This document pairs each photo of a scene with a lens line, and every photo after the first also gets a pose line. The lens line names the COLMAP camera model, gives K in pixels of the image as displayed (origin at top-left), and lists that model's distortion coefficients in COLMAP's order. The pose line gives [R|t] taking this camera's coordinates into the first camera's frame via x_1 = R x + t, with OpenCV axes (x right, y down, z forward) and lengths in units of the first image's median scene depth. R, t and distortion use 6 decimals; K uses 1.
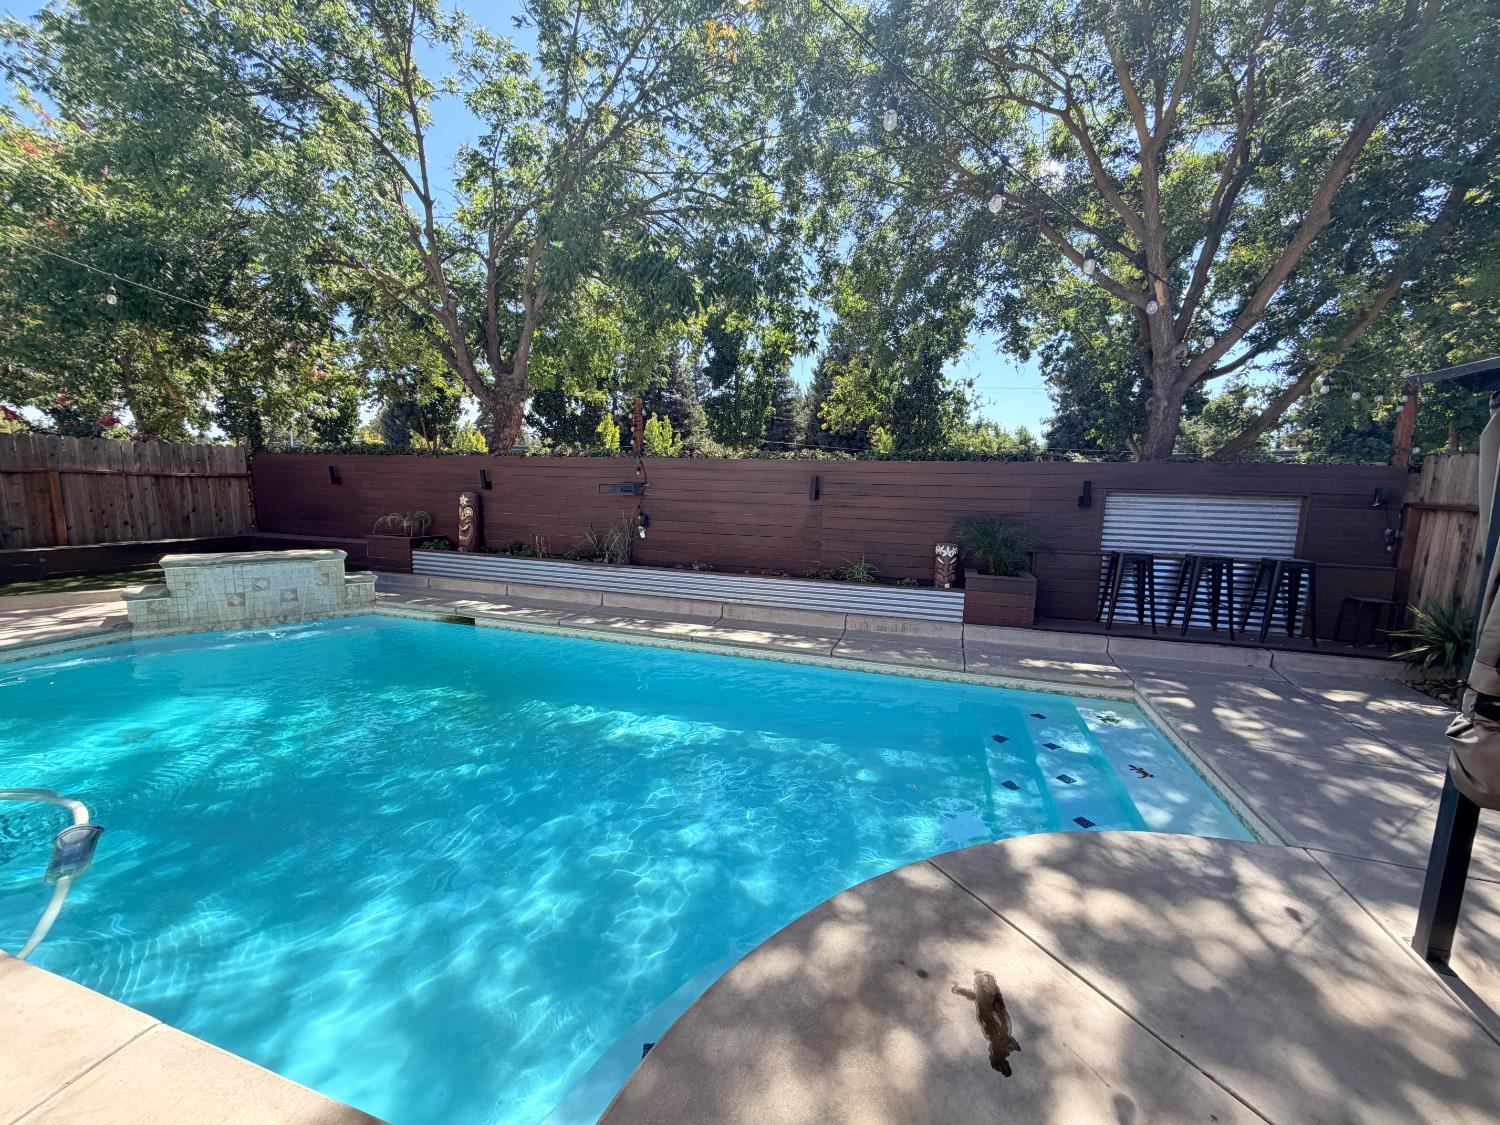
lens RADIAL K [[600.3, 0, 746.1], [0, 600.3, 561.9], [0, 0, 1]] dist [0.001470, -0.000314]
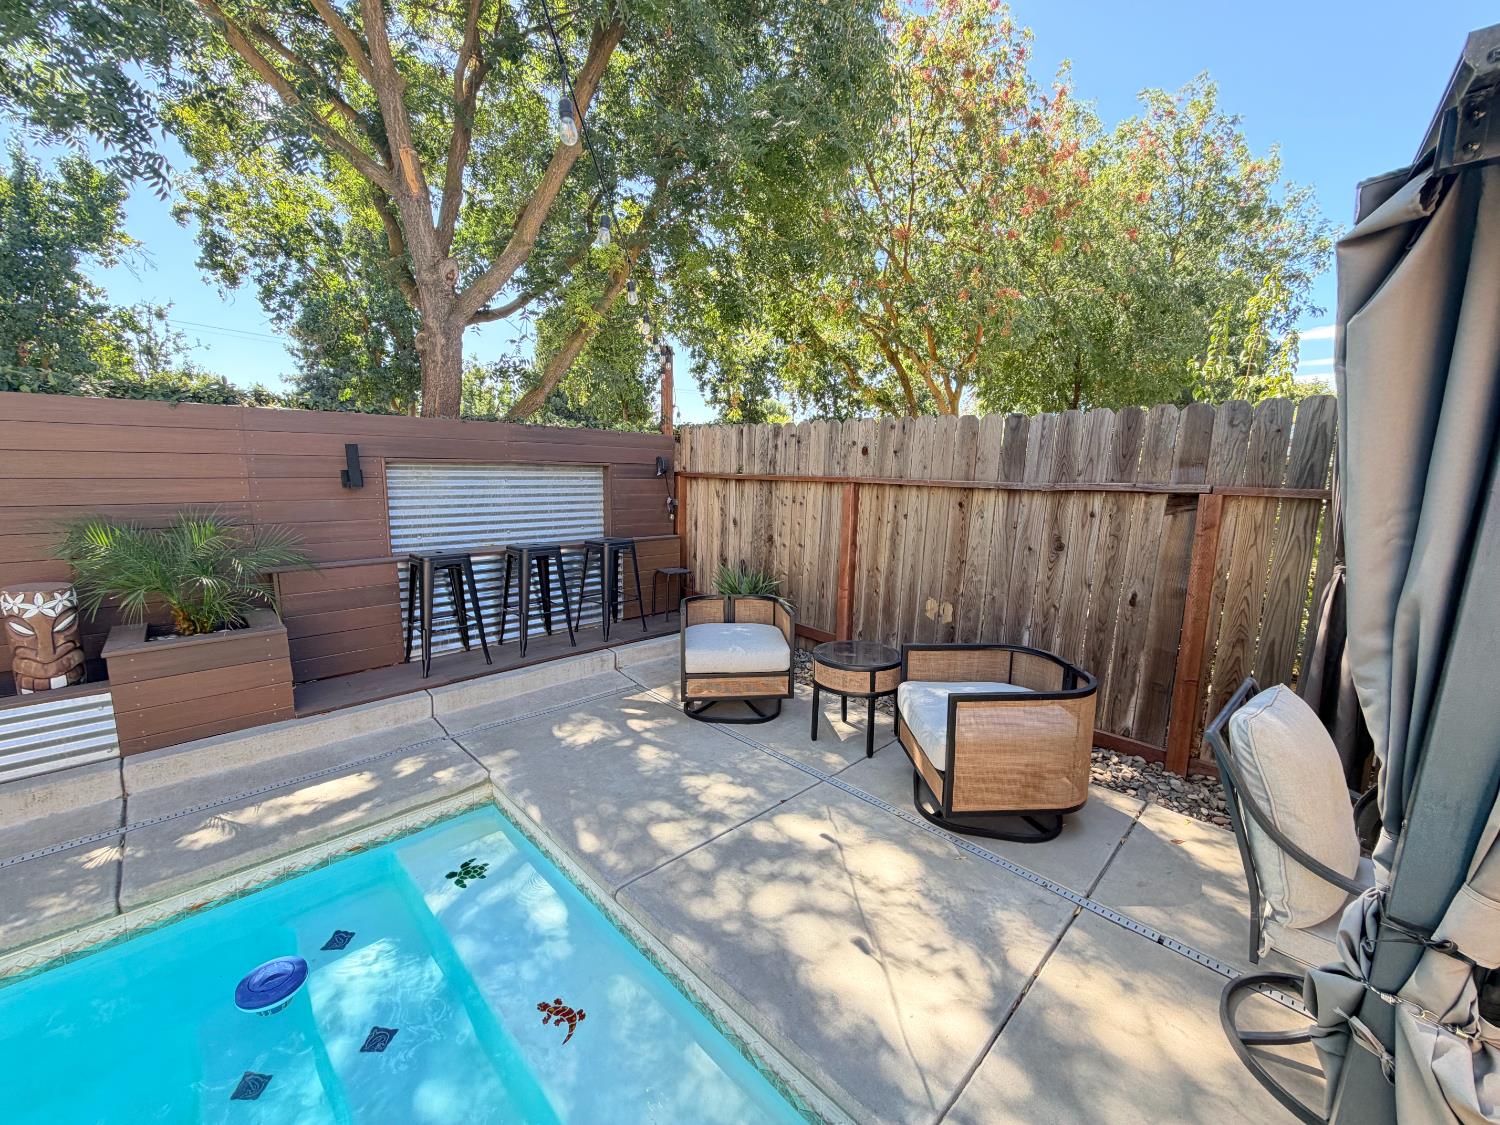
lens RADIAL K [[600.3, 0, 744.1], [0, 600.3, 561.7], [0, 0, 1]] dist [0.001470, -0.000314]
pose [[0.468231, -0.149776, 0.870820, 0.180709], [0.108739, 0.987805, 0.111429, -0.036484], [-0.876890, 0.042517, 0.478808, 0.318615]]
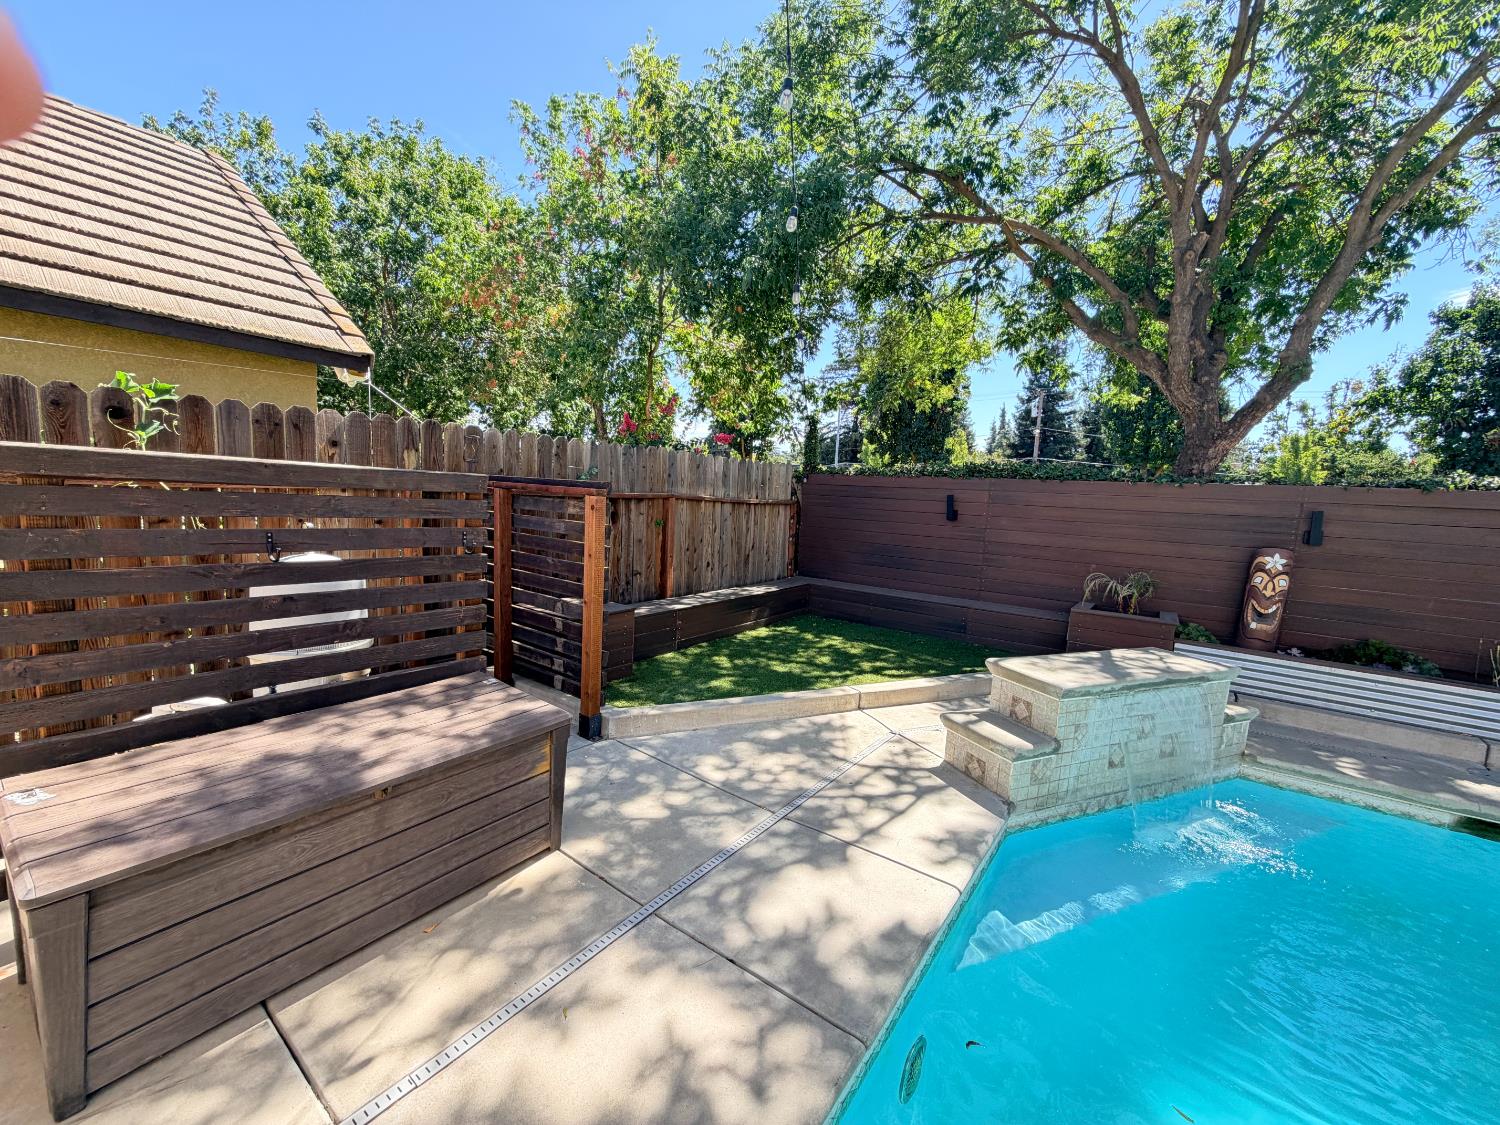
lens RADIAL K [[600.3, 0, 749.4], [0, 600.3, 561.1], [0, 0, 1]] dist [0.001470, -0.000314]
pose [[0.952690, 0.058746, -0.298214, -0.924018], [-0.067604, 0.997522, -0.019465, -0.070198], [0.296332, 0.038705, 0.954301, 0.354029]]
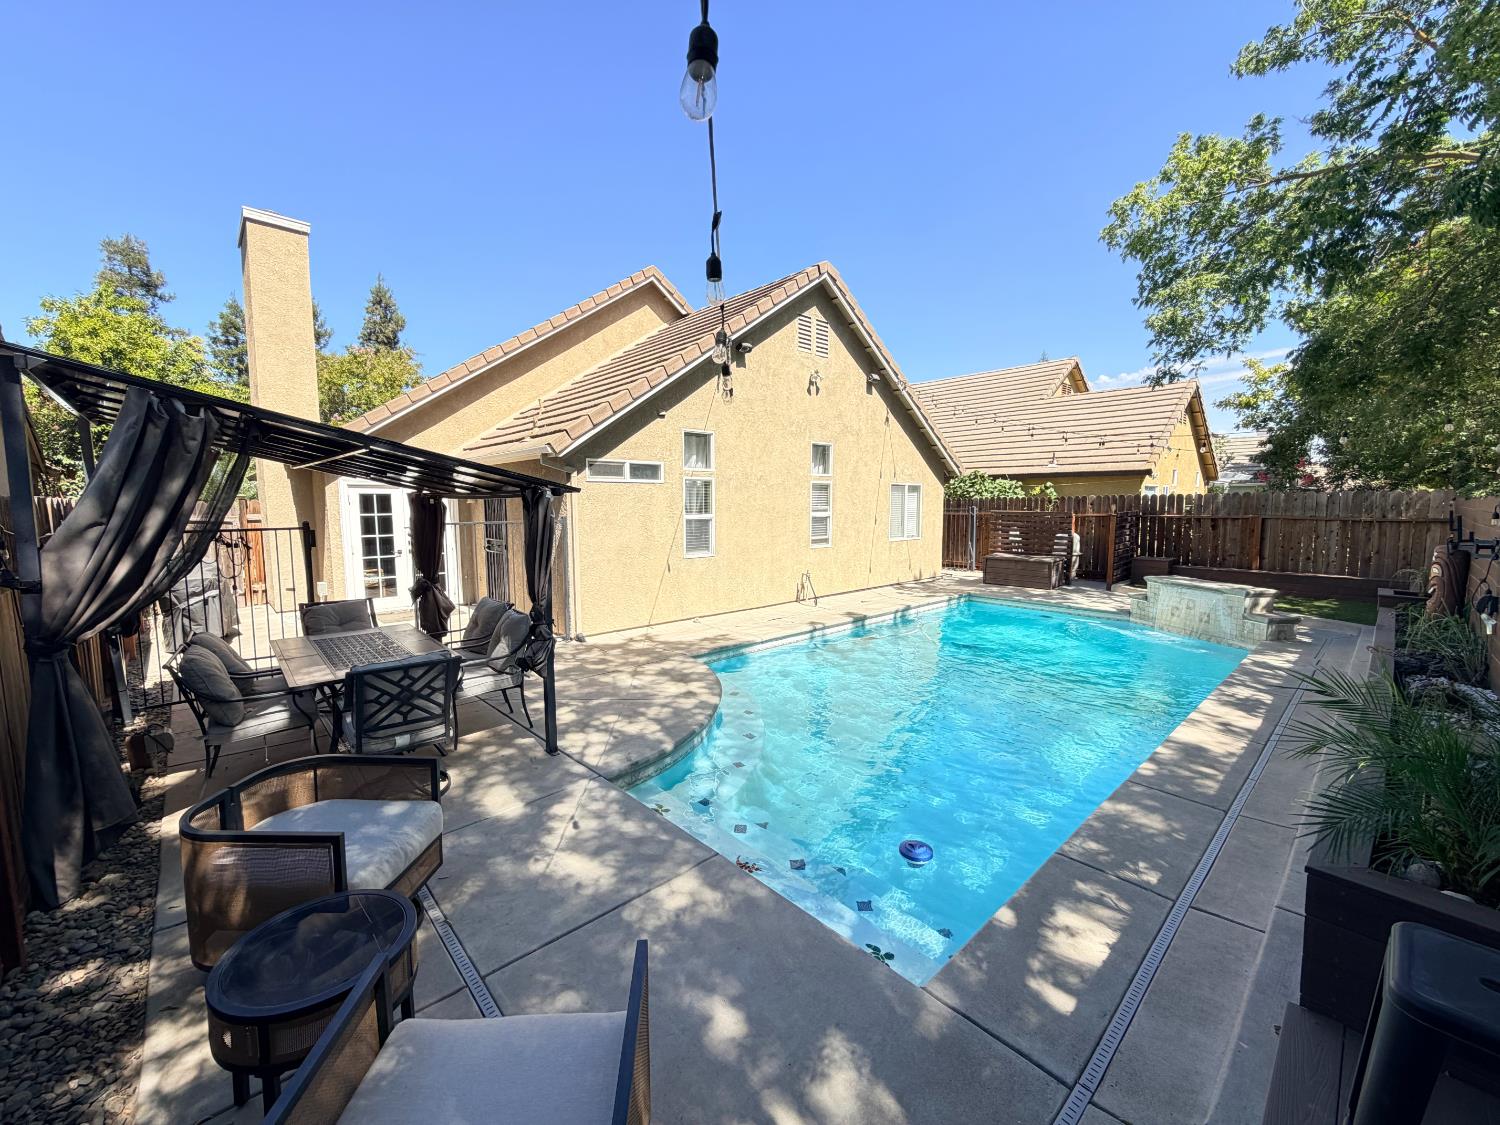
lens RADIAL K [[600.3, 0, 746.3], [0, 600.3, 565.4], [0, 0, 1]] dist [0.001470, -0.000314]
pose [[-0.487810, 0.071075, -0.870052, 0.754926], [-0.119265, 0.981908, 0.147081, -0.116020], [0.864764, 0.175515, -0.470507, 0.711461]]
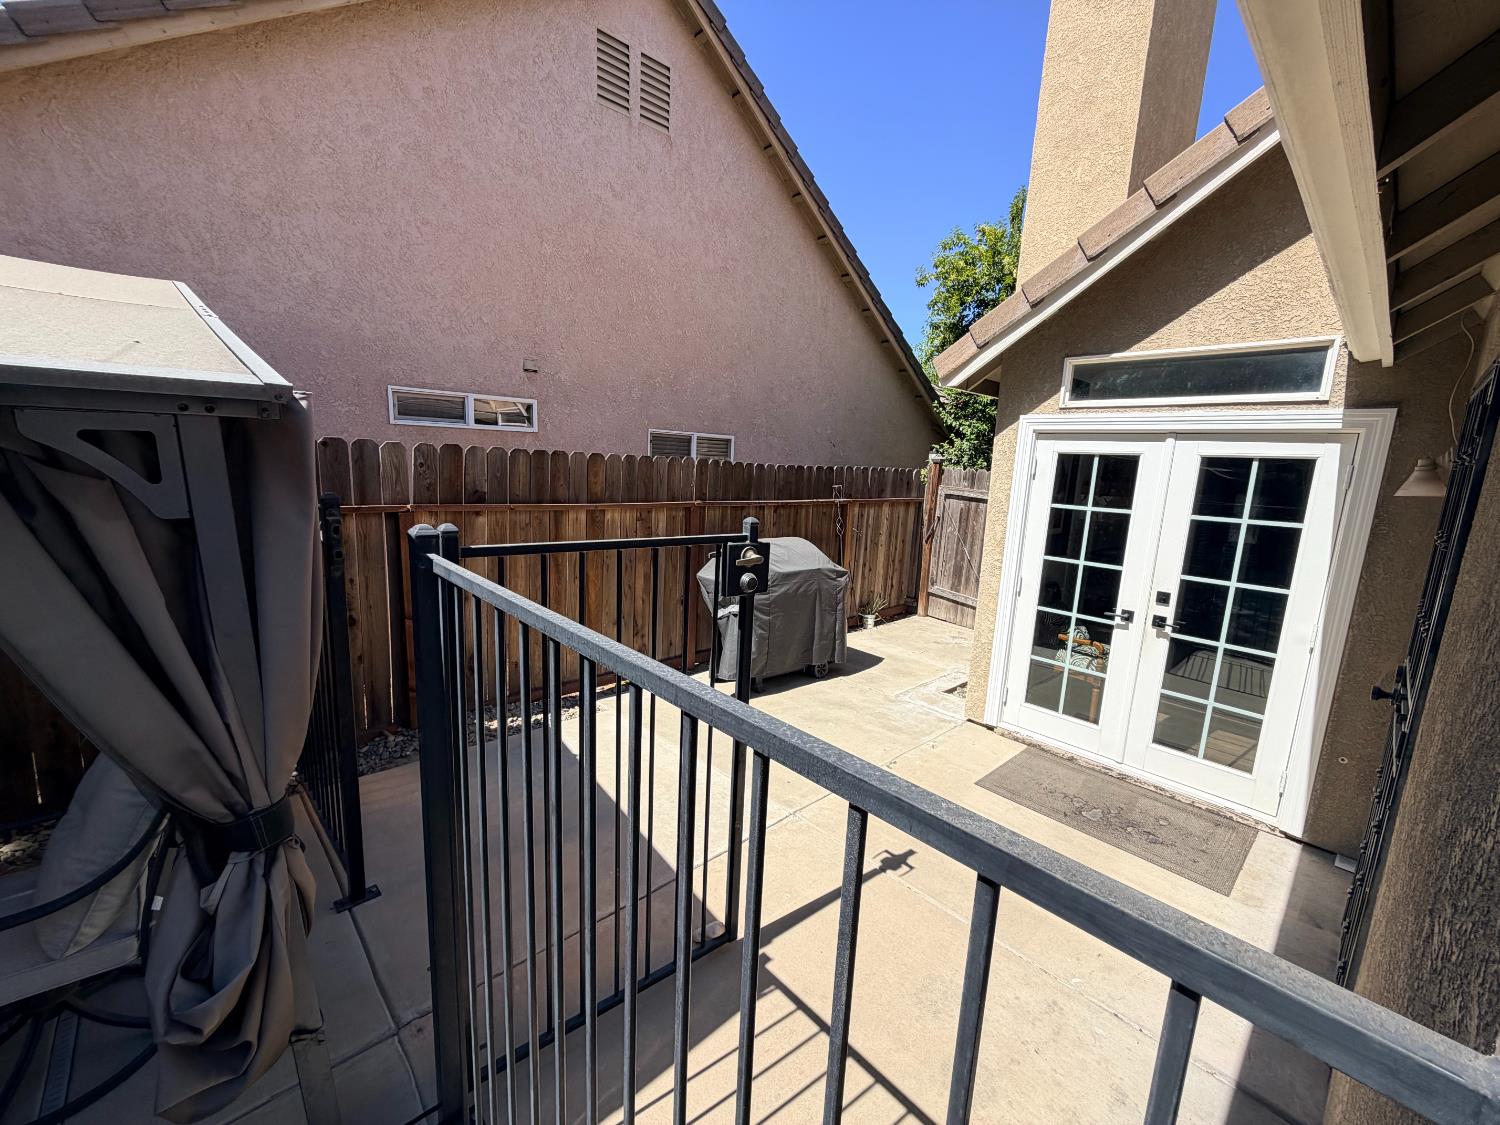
lens RADIAL K [[600.3, 0, 746.7], [0, 600.3, 560.3], [0, 0, 1]] dist [0.001470, -0.000314]
pose [[-0.865309, -0.143985, 0.480113, -0.001072], [-0.001609, 0.958646, 0.284597, -0.036848], [-0.501236, 0.245492, -0.829757, -0.048749]]
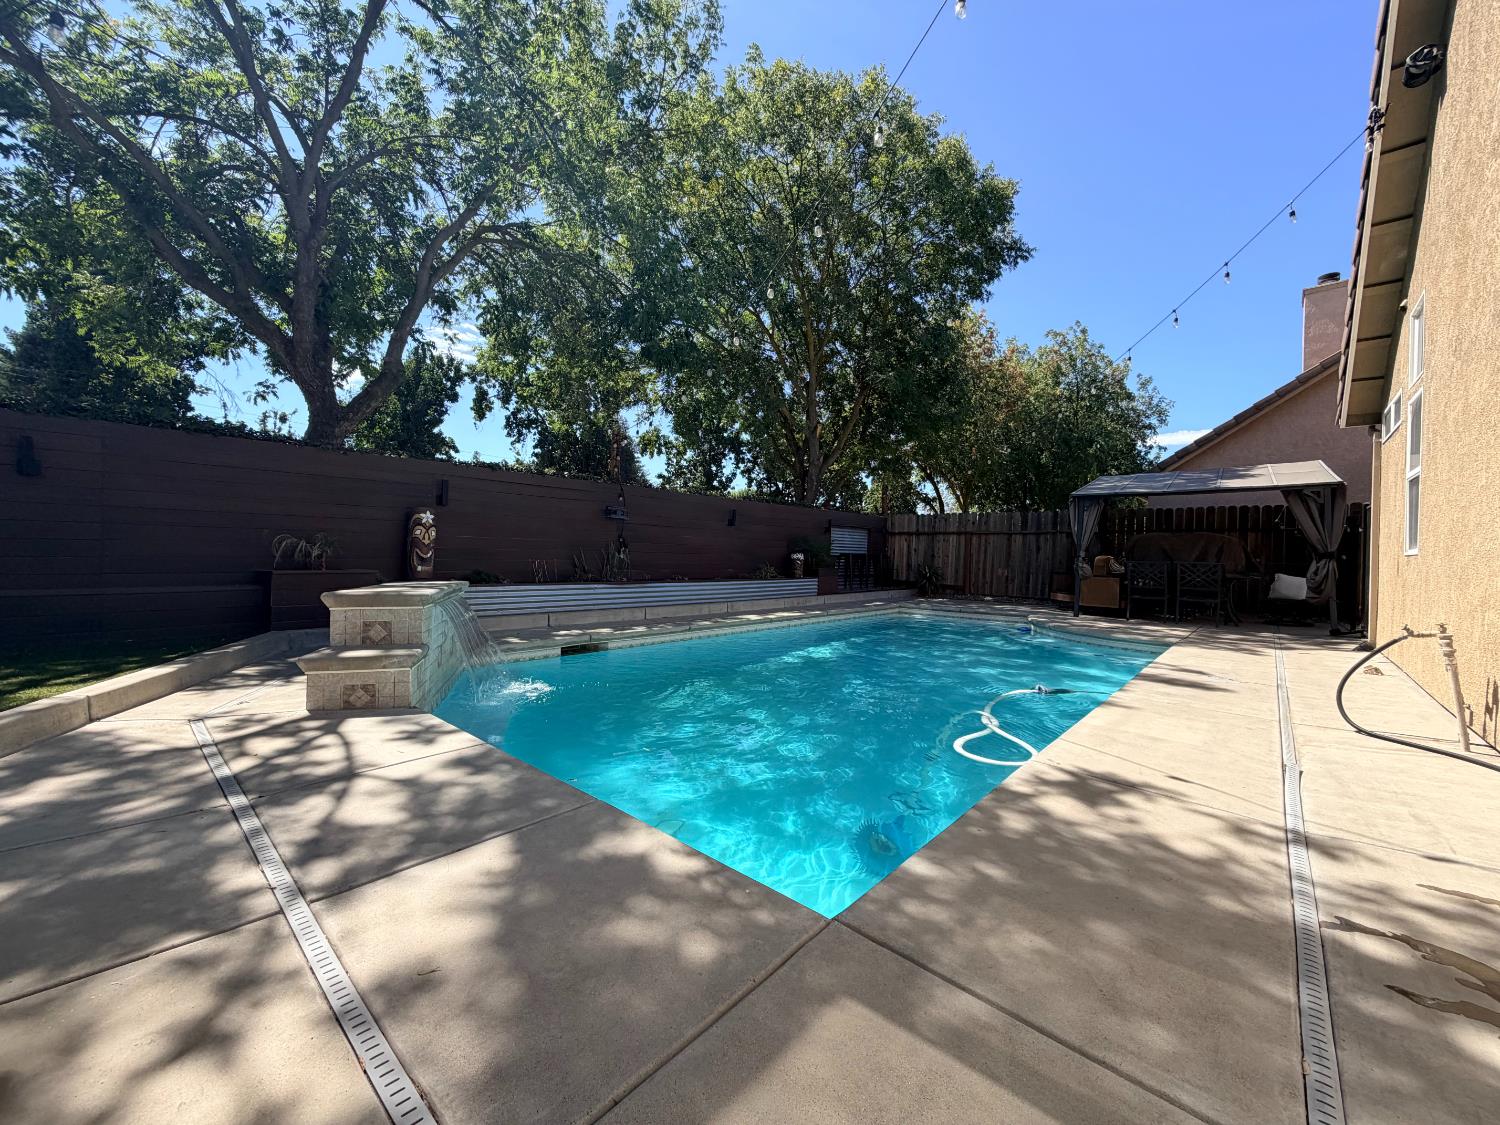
lens RADIAL K [[600.3, 0, 744.5], [0, 600.3, 565.5], [0, 0, 1]] dist [0.001470, -0.000314]
pose [[0.401796, -0.033226, 0.915126, -1.185717], [0.108447, 0.994035, -0.011523, 0.008928], [-0.909285, 0.103873, 0.403003, 0.405960]]
